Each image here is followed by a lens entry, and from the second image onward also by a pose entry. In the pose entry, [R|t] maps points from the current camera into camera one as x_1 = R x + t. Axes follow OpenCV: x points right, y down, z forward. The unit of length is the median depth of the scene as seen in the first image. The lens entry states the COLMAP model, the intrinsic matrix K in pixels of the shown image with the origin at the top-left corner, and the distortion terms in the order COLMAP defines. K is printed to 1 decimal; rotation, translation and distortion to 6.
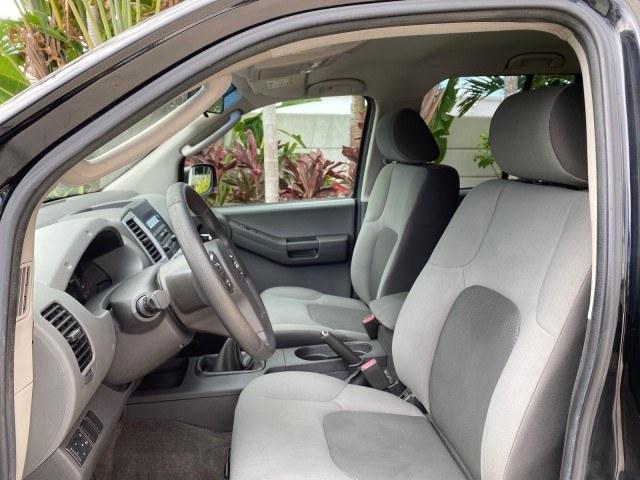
lens RADIAL K [[490.0, 0, 314.1], [0, 490.0, 247.0], [0, 0, 1]] dist [0.029914, -0.035017]
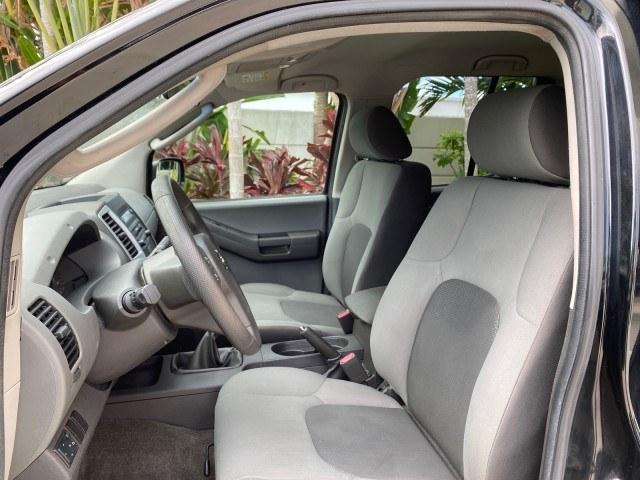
lens RADIAL K [[490.0, 0, 314.6], [0, 490.0, 246.1], [0, 0, 1]] dist [0.029914, -0.035017]
pose [[0.996408, -0.000841, 0.084682, -0.041460], [0.000556, 0.999994, 0.003384, 0.004673], [-0.084685, -0.003325, 0.996402, -0.000033]]
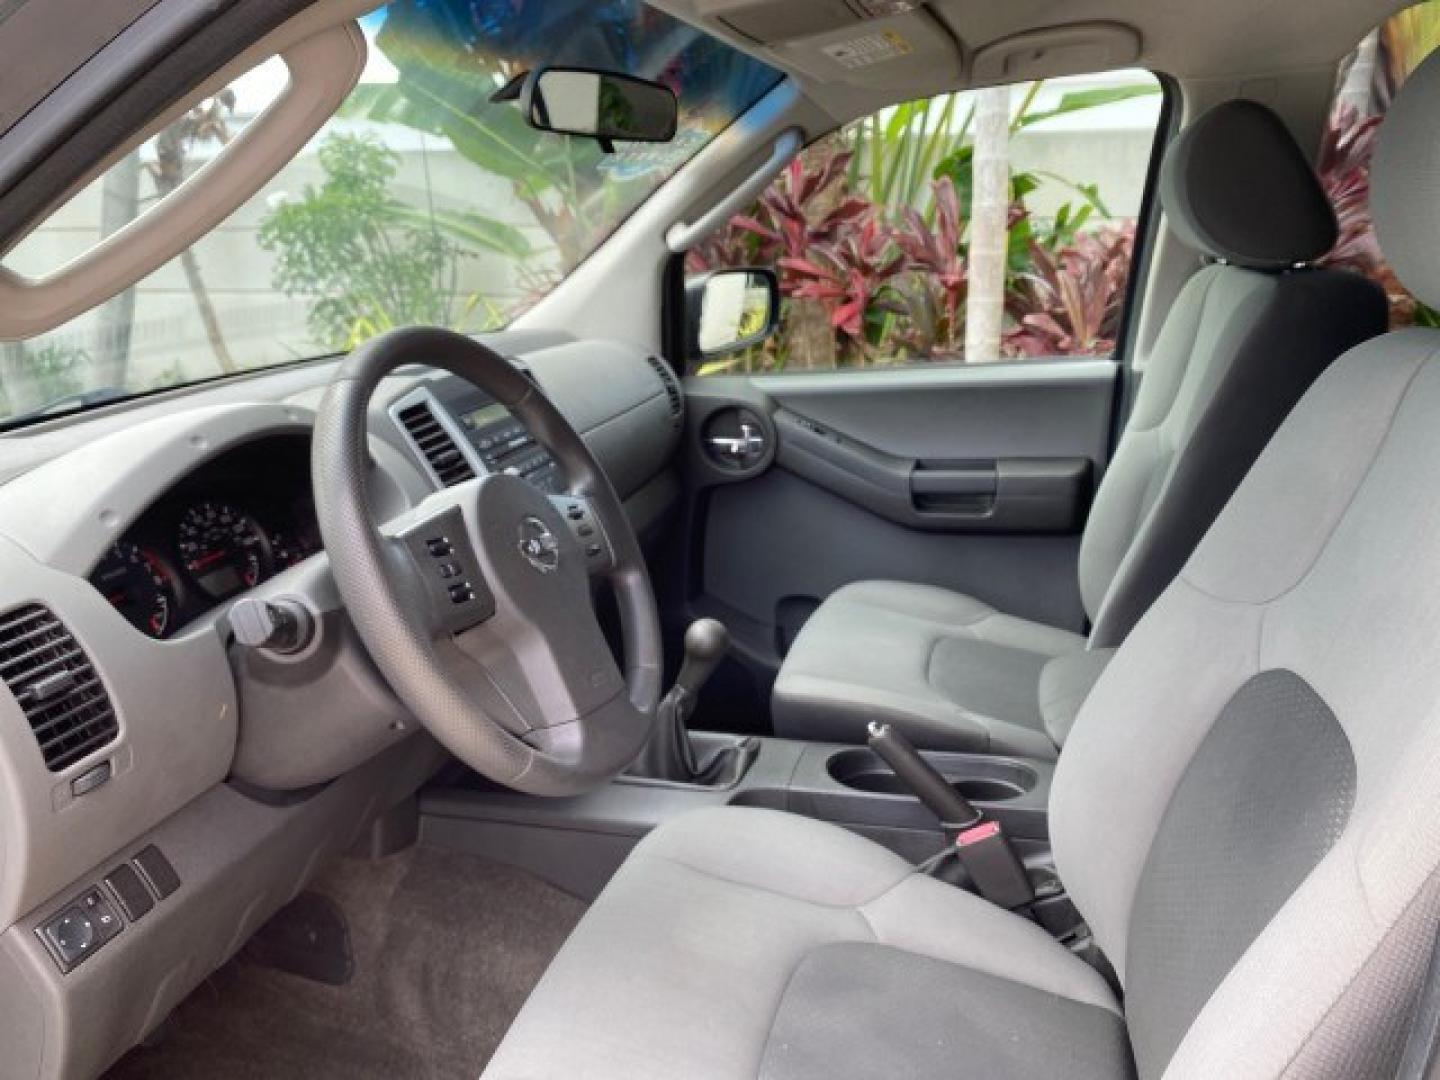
lens RADIAL K [[1102.6, 0, 706.3], [0, 1102.6, 558.1], [0, 0, 1]] dist [0.029914, -0.035017]
pose [[0.916419, 0.100876, -0.387298, 0.224089], [-0.062868, 0.991984, 0.109616, -0.041561], [0.395251, -0.076106, 0.915415, 0.182652]]
